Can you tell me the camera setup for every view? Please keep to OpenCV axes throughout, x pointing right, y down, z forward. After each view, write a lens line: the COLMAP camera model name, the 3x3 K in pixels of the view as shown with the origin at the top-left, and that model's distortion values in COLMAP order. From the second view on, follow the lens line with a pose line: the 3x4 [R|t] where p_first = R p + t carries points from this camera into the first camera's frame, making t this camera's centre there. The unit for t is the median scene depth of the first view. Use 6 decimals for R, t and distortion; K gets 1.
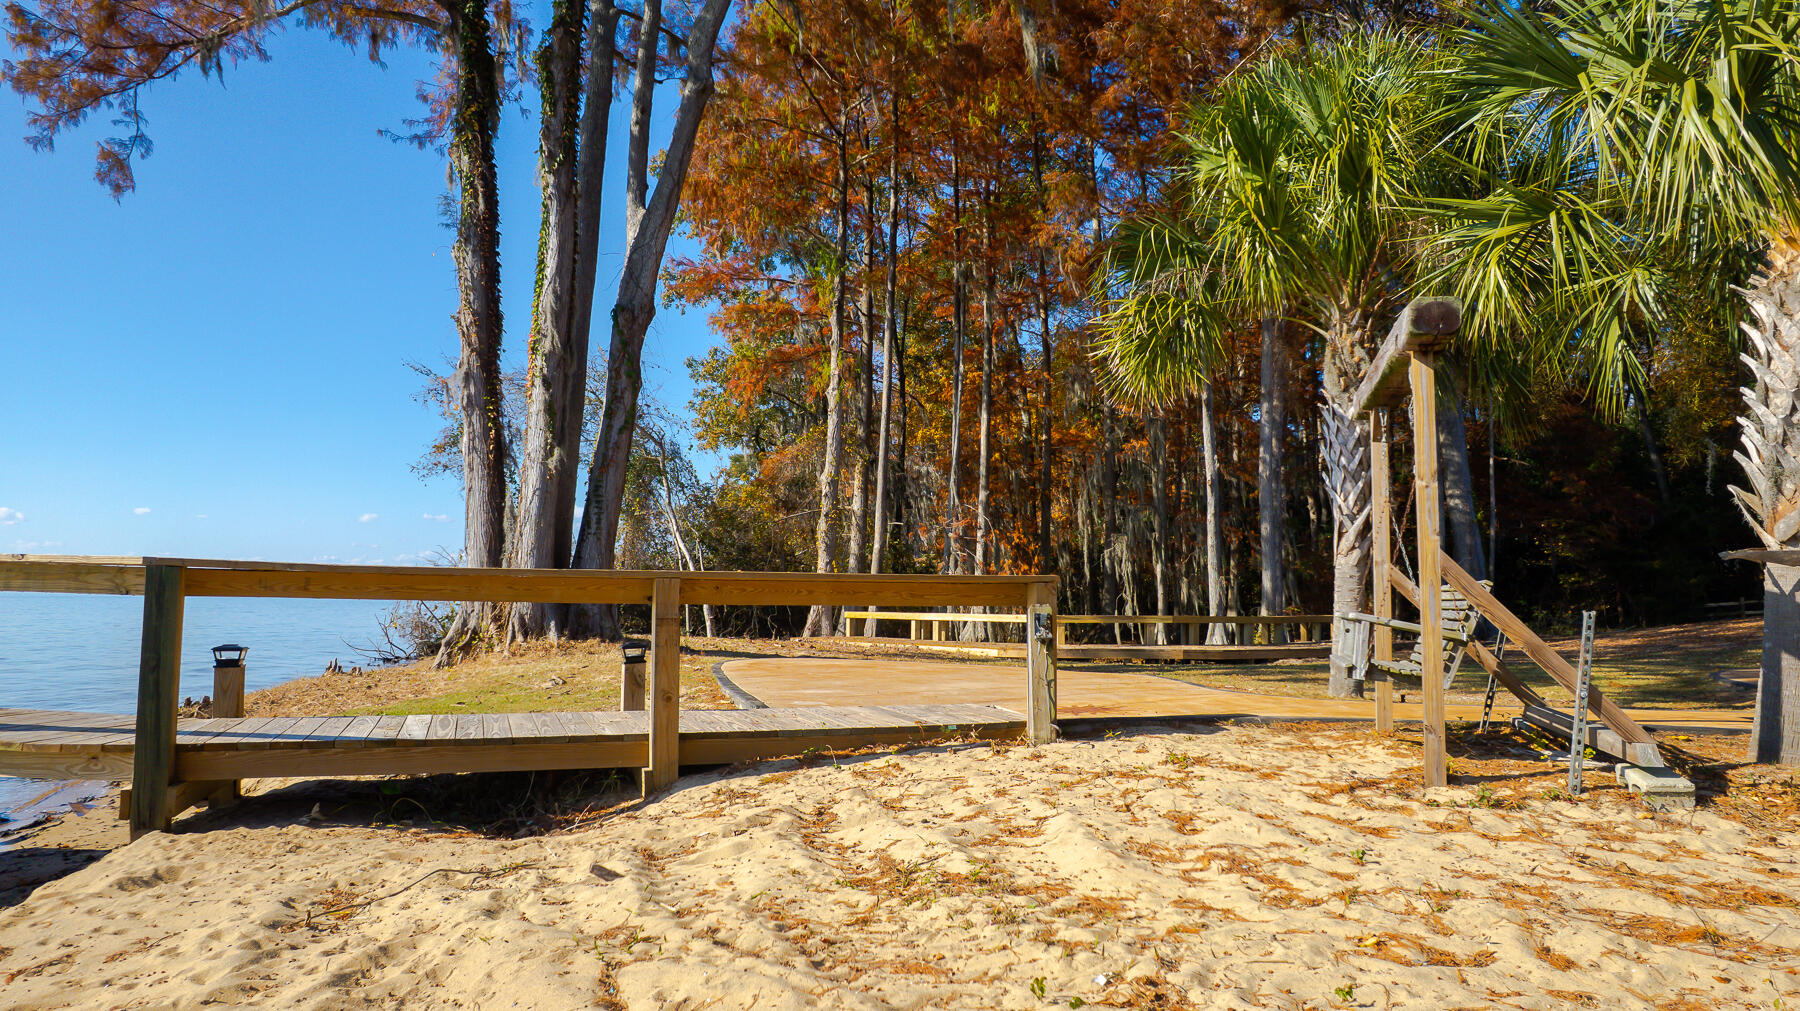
lens RADIAL K [[1155.9, 0, 905.1], [0, 1155.9, 505.8], [0, 0, 1]] dist [-0.068567, 0.070700]
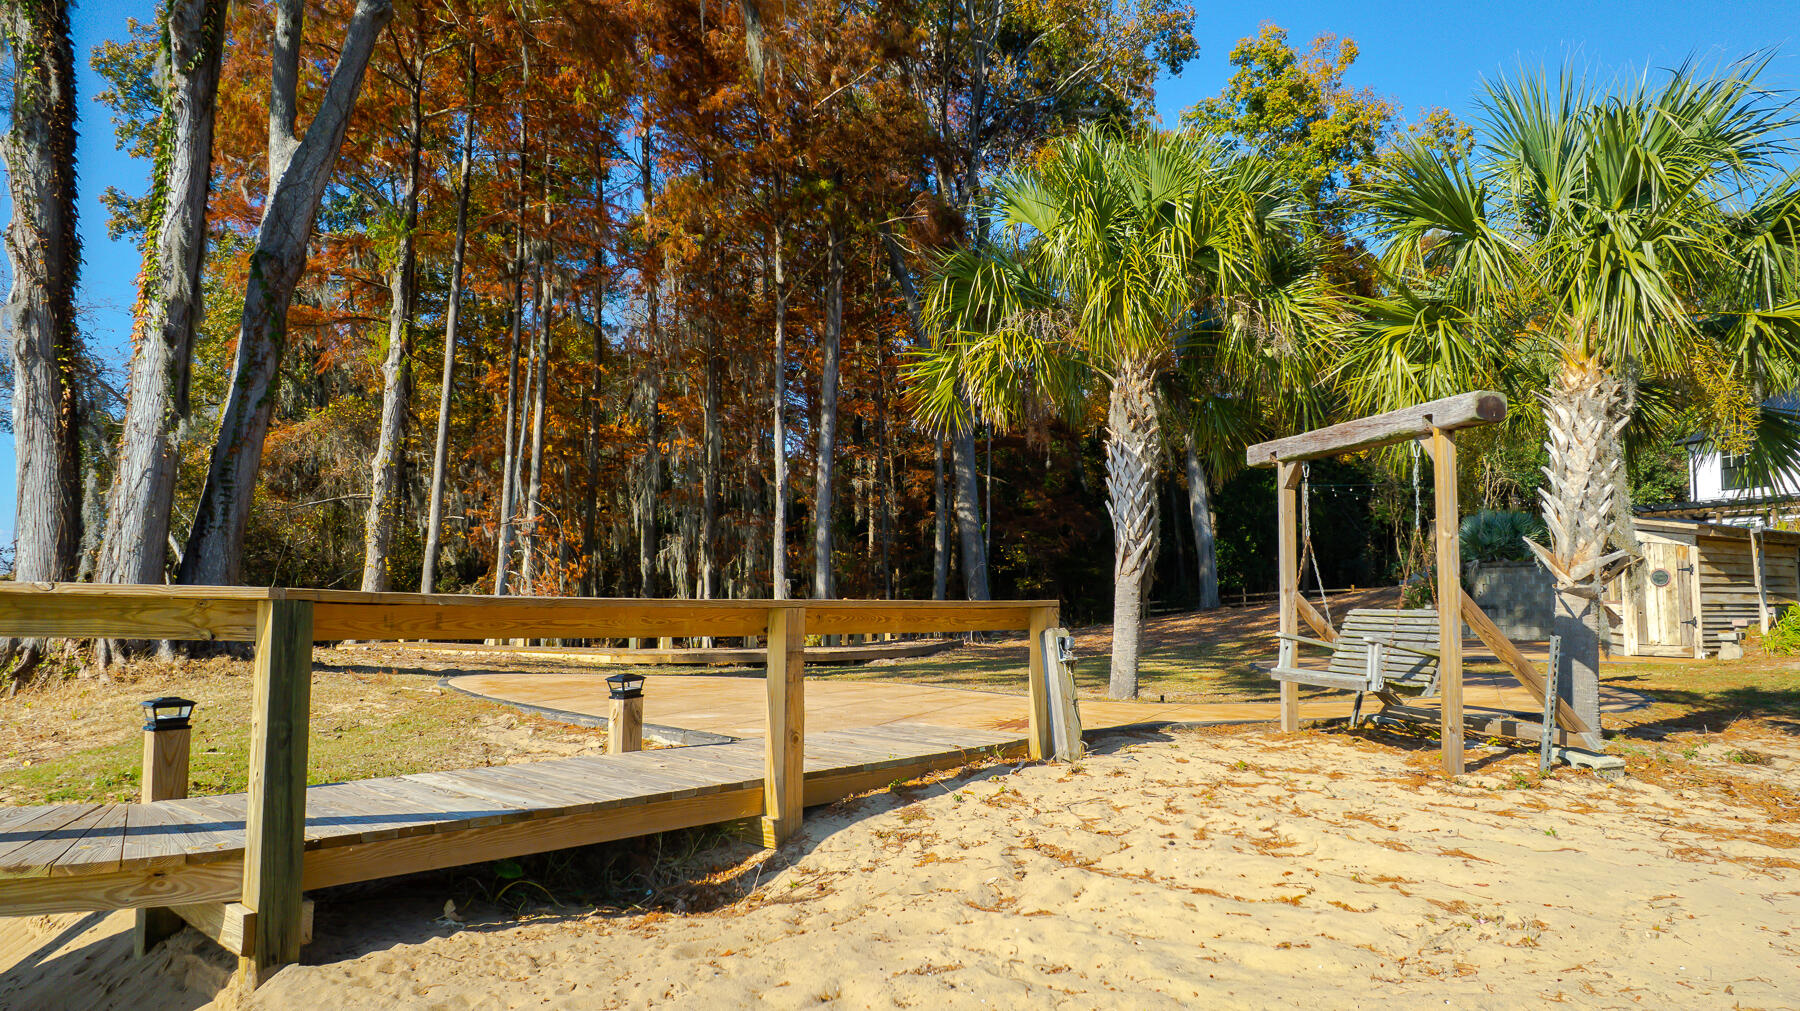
lens RADIAL K [[1155.9, 0, 905.1], [0, 1155.9, 505.8], [0, 0, 1]] dist [-0.068567, 0.070700]
pose [[0.878989, 0.038504, 0.475285, -0.231606], [-0.041097, 0.999143, -0.004938, -0.007181], [-0.475068, -0.015193, 0.879818, 0.061040]]
